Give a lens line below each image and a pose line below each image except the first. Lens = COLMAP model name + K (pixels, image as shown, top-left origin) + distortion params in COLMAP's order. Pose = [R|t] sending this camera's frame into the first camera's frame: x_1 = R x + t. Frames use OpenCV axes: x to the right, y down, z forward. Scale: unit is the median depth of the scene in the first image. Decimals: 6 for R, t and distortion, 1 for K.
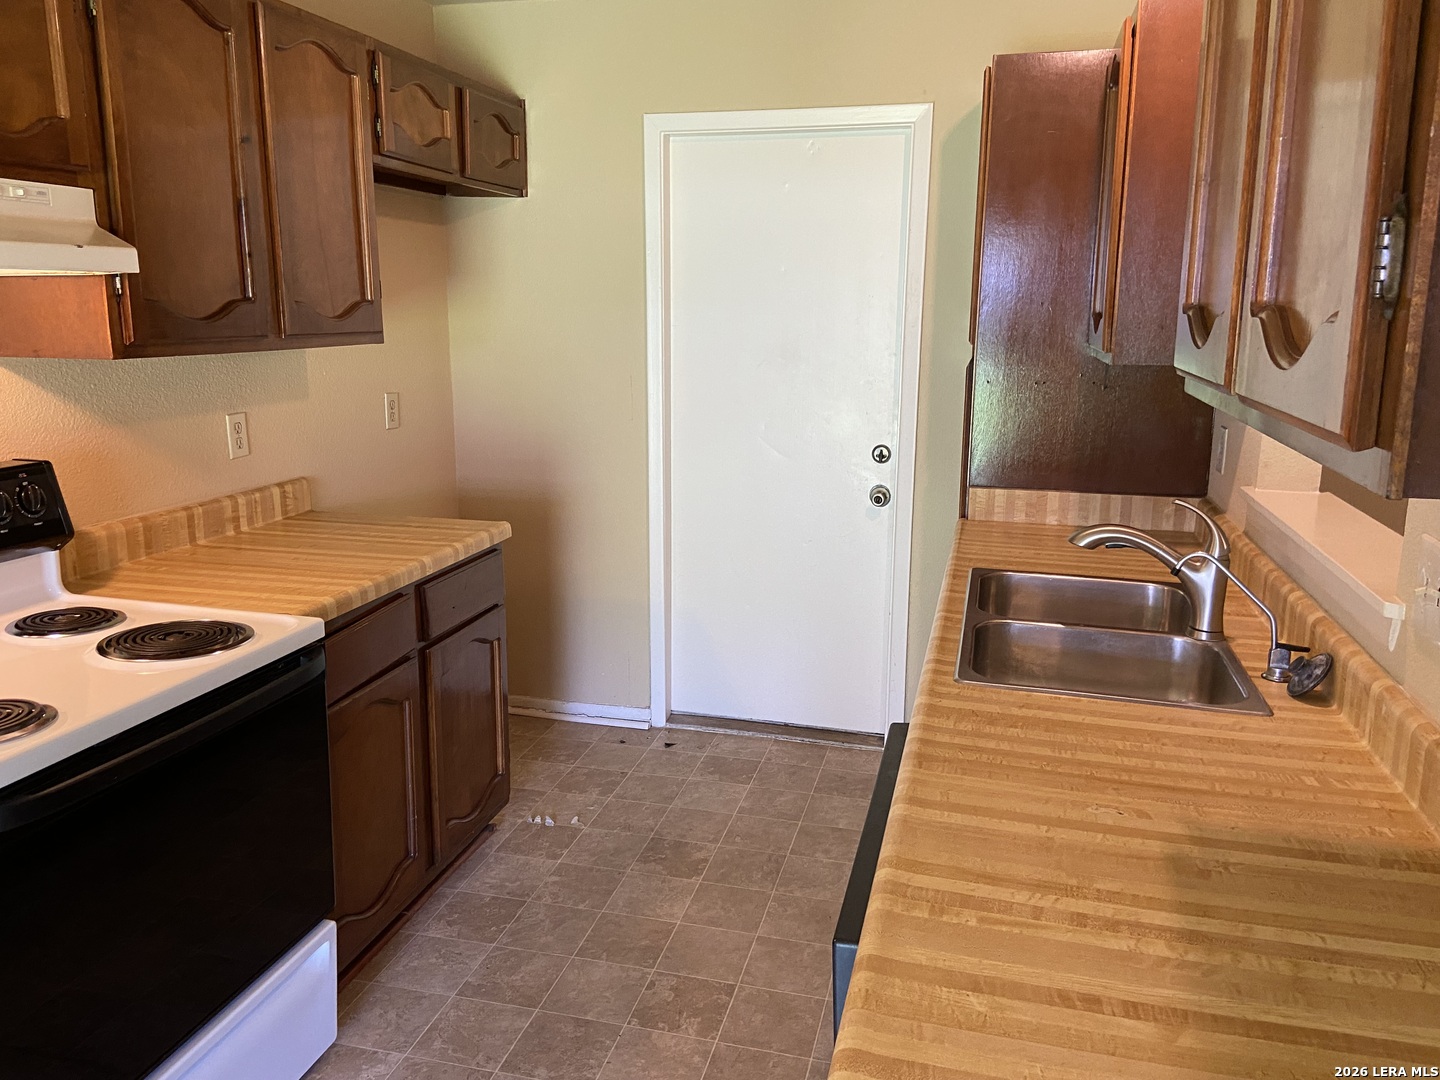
lens RADIAL K [[1076.3, 0, 710.7], [0, 1076.3, 518.9], [0, 0, 1]] dist [0.130399, -0.167024]
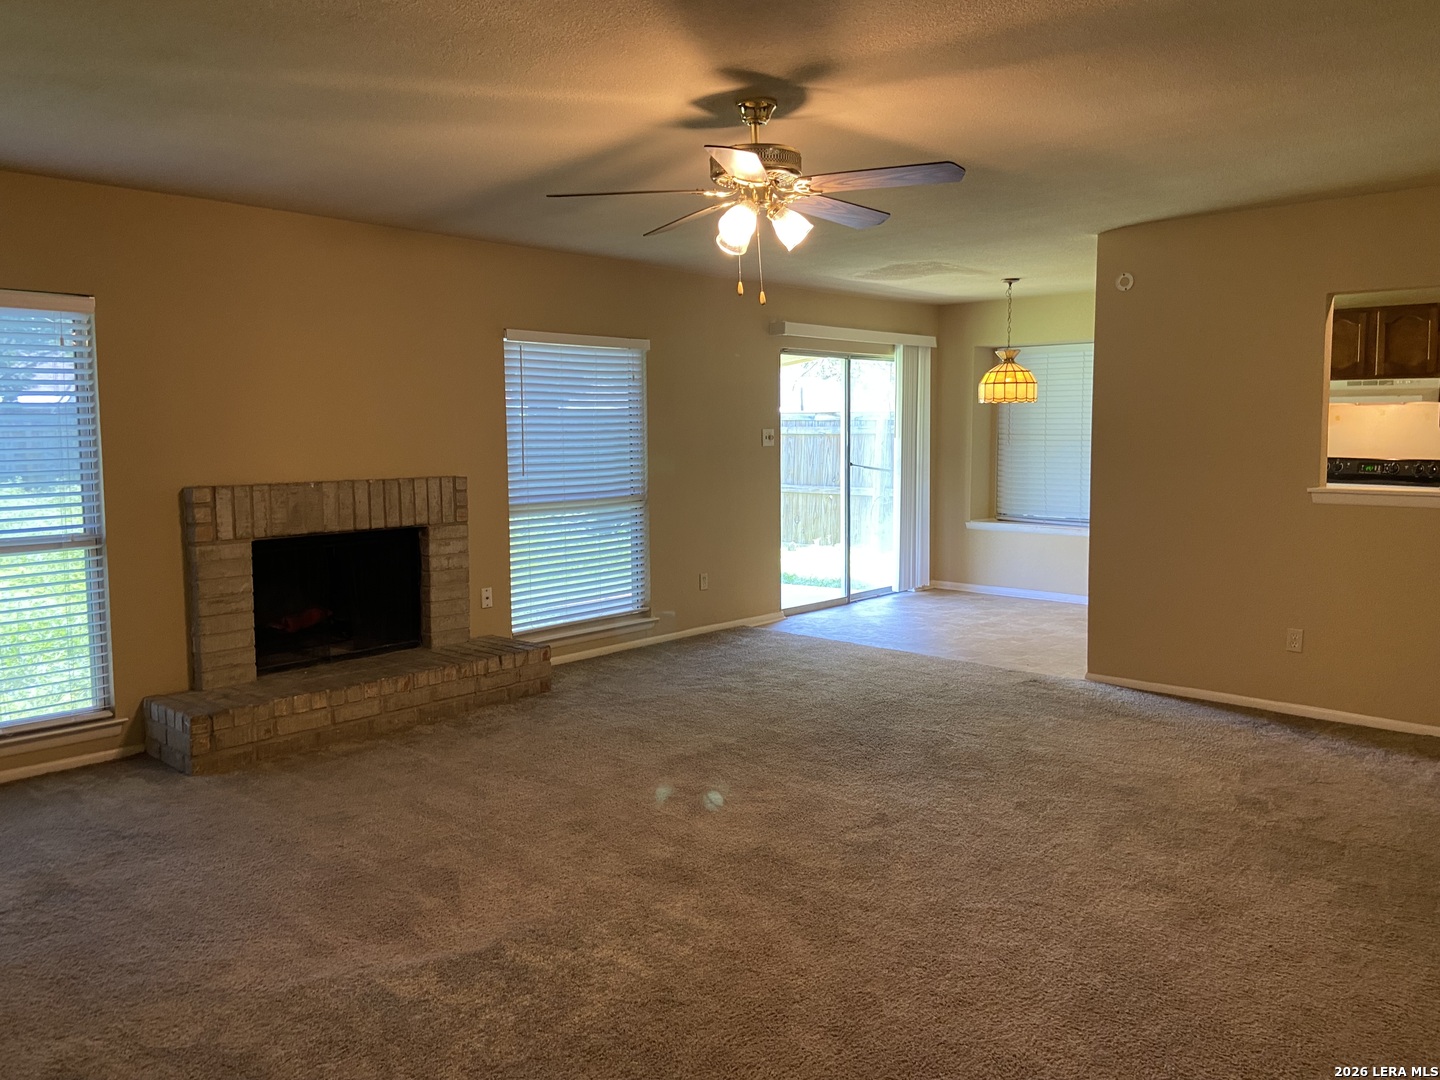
lens RADIAL K [[1075.8, 0, 721.5], [0, 1075.8, 513.5], [0, 0, 1]] dist [0.126222, -0.157253]
pose [[-0.465367, 0.064680, -0.882752, 2.464097], [-0.173370, 0.971347, 0.162568, -0.043226], [0.867973, 0.228696, -0.440819, 0.471823]]
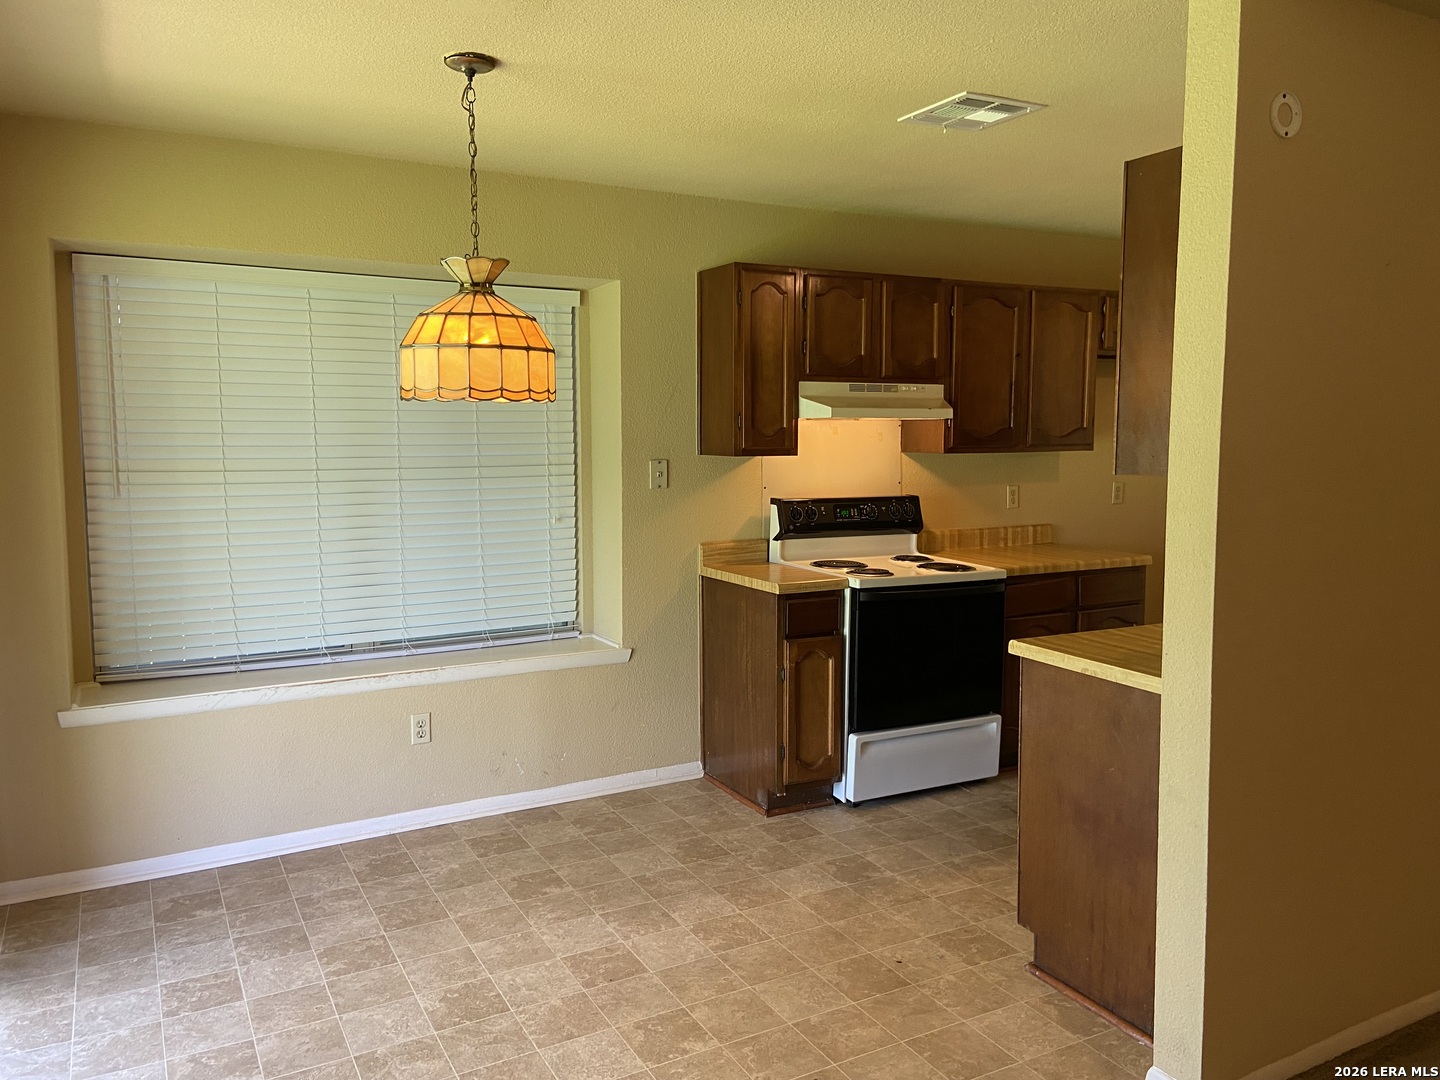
lens RADIAL K [[1081.1, 0, 722.1], [0, 1081.1, 521.3], [0, 0, 1]] dist [0.119985, -0.170525]
pose [[0.687121, 0.061414, -0.723943, 0.614638], [-0.140393, 0.988865, -0.049363, 0.134391], [0.712850, 0.135555, 0.688091, -0.688461]]
